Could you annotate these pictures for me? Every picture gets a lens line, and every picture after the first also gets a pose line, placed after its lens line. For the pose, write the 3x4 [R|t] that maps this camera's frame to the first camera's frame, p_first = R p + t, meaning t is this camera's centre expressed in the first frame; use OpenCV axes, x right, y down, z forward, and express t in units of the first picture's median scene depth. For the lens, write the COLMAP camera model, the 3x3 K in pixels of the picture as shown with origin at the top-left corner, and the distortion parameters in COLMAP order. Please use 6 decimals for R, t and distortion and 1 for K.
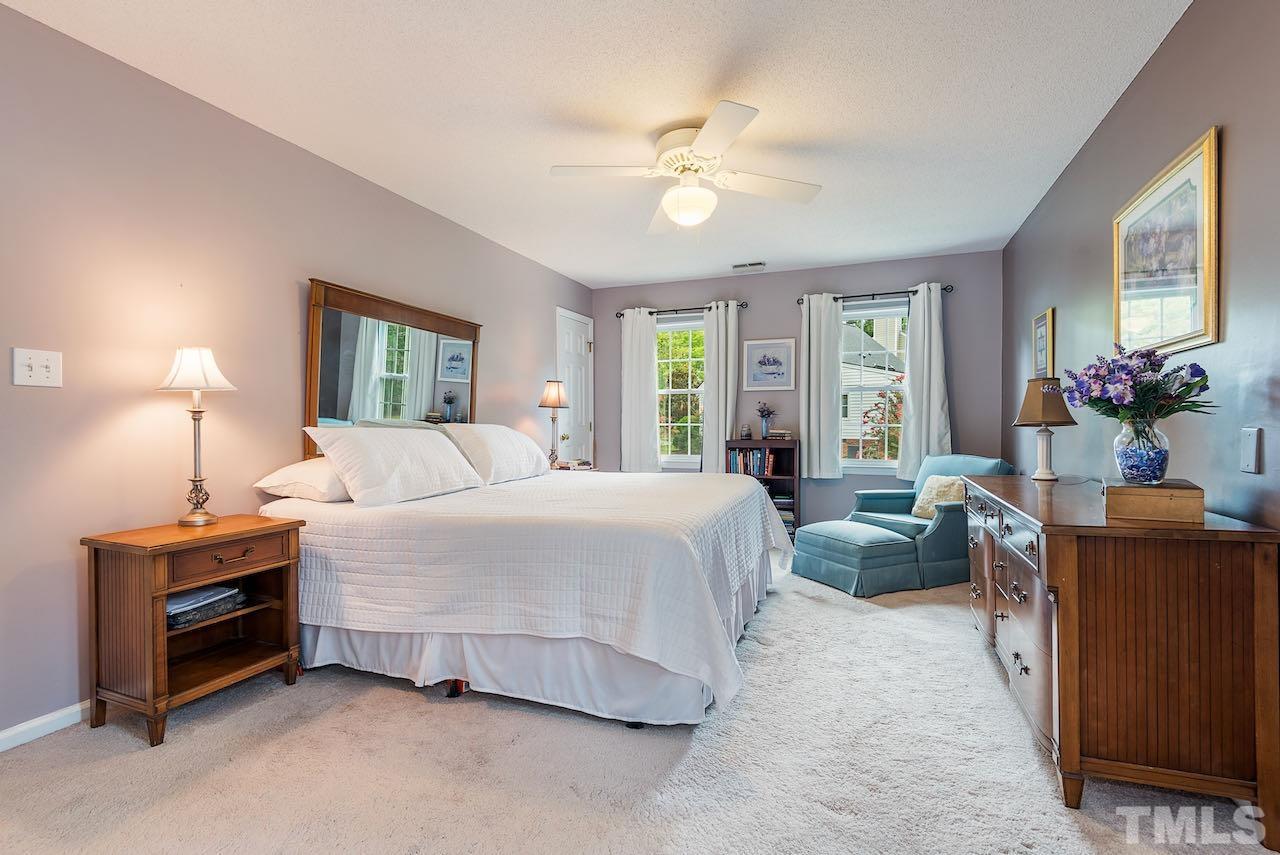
lens RADIAL K [[577.2, 0, 640.0], [0, 577.2, 427.5], [0, 0, 1]] dist [0.037383, -0.029152]
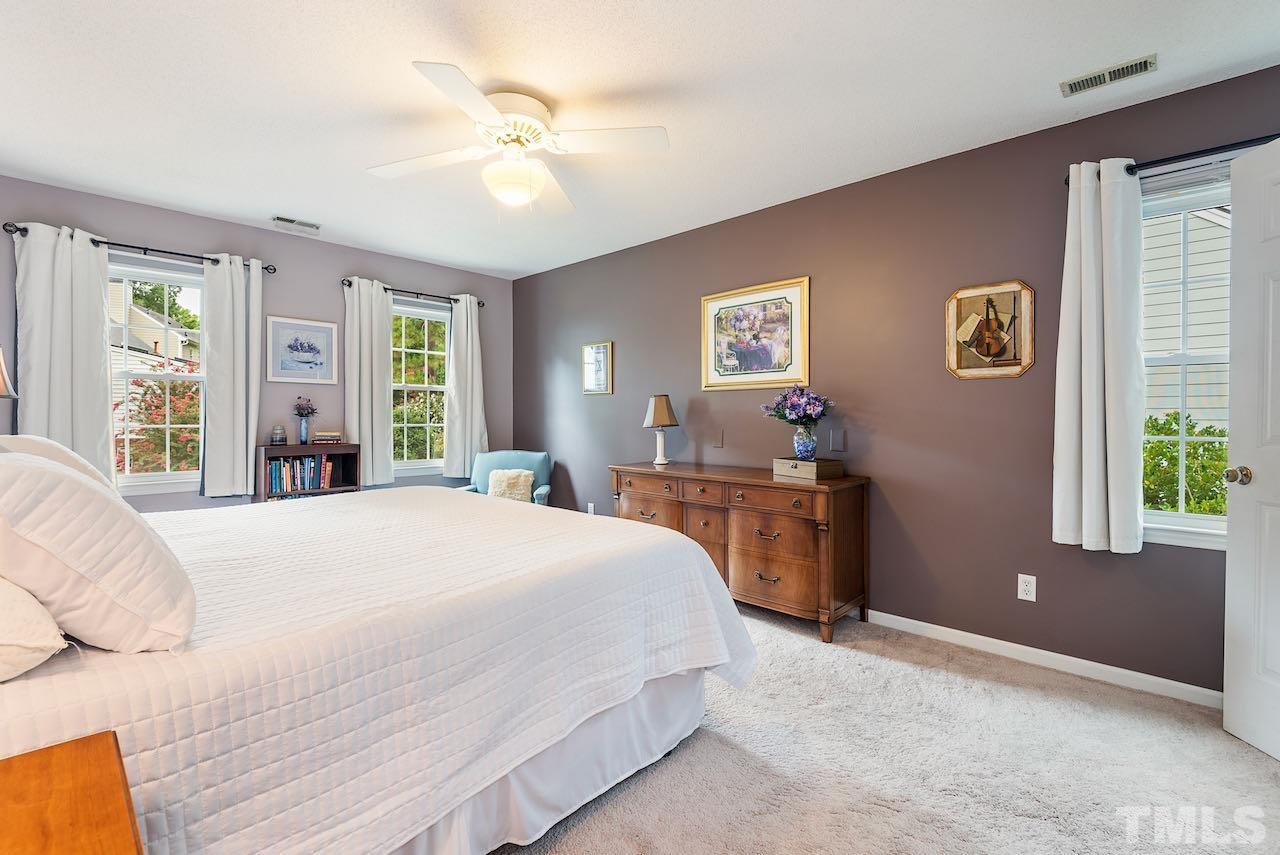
lens RADIAL K [[578.7, 0, 639.2], [0, 578.7, 416.5], [0, 0, 1]] dist [0.028936, -0.017632]
pose [[0.383958, 0.004542, 0.923339, -0.364600], [0.003176, 0.999975, -0.006240, -0.011588], [-0.923345, 0.005329, 0.383934, 0.269882]]
